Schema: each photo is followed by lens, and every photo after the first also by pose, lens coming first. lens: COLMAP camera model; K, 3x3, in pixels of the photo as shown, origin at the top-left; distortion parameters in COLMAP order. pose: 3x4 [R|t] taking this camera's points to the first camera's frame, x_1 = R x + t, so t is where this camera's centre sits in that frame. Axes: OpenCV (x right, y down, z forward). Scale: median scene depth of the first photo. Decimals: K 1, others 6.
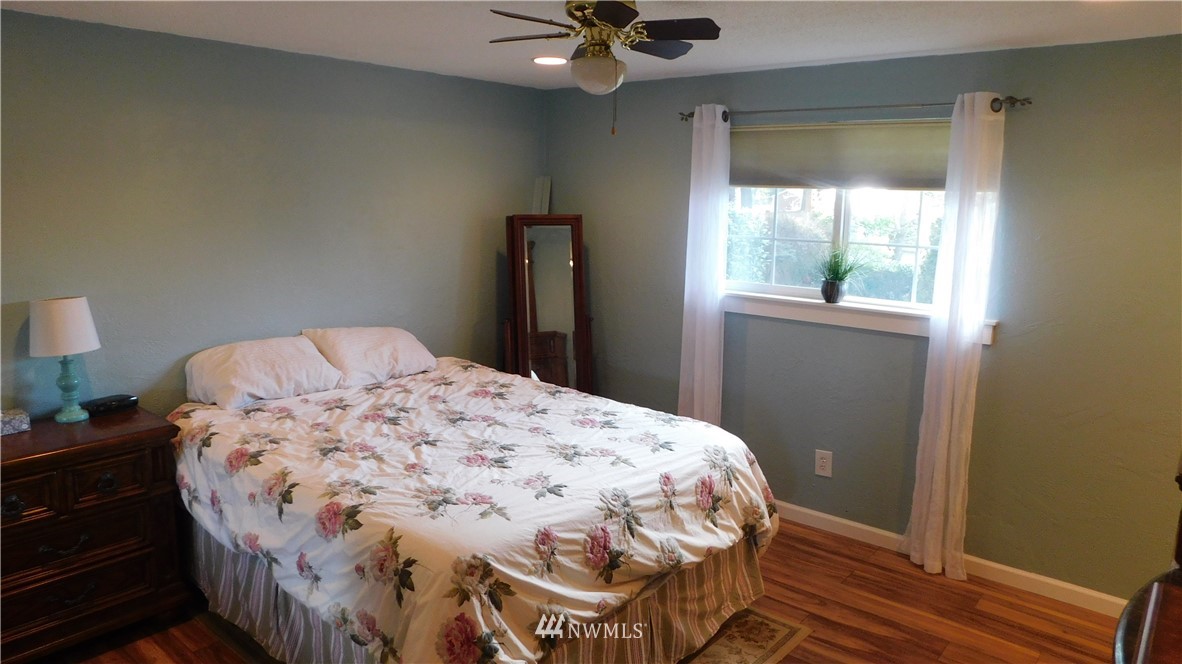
lens RADIAL K [[781.4, 0, 590.0], [0, 781.4, 333.5], [0, 0, 1]] dist [-0.052485, -0.000914]
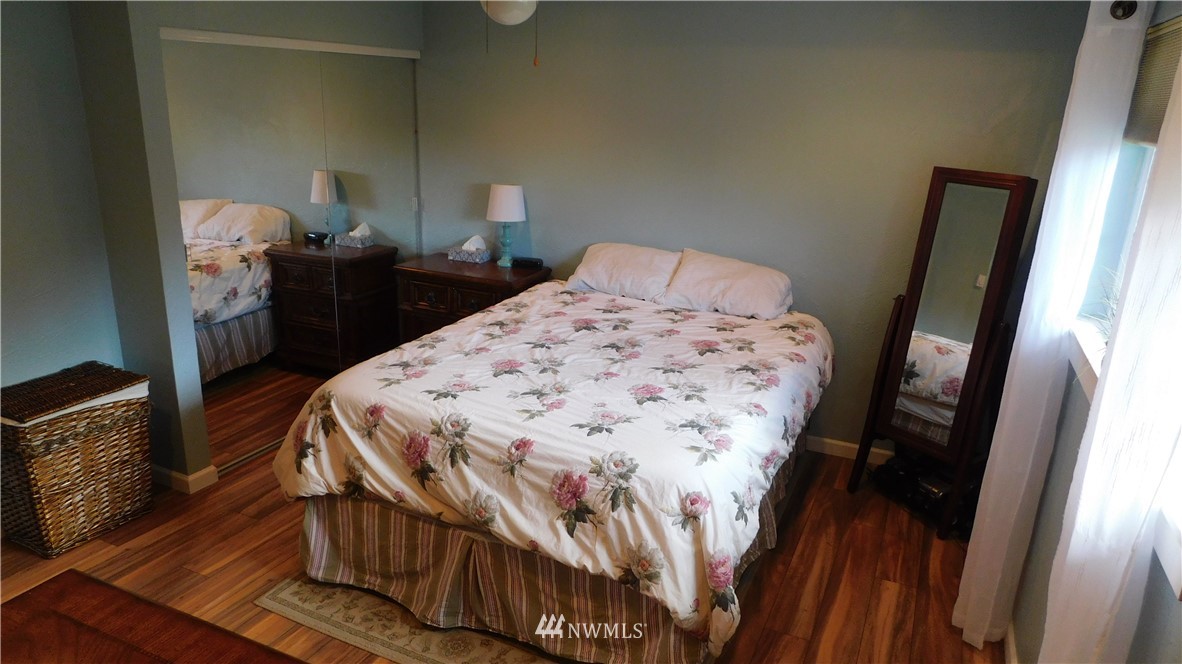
lens RADIAL K [[781.4, 0, 590.3], [0, 781.4, 335.2], [0, 0, 1]] dist [-0.052485, -0.000914]
pose [[0.279520, 0.284561, -0.917003, 0.931726], [-0.204308, 0.950827, 0.232780, -0.169168], [0.938151, 0.122284, 0.323913, 0.756389]]
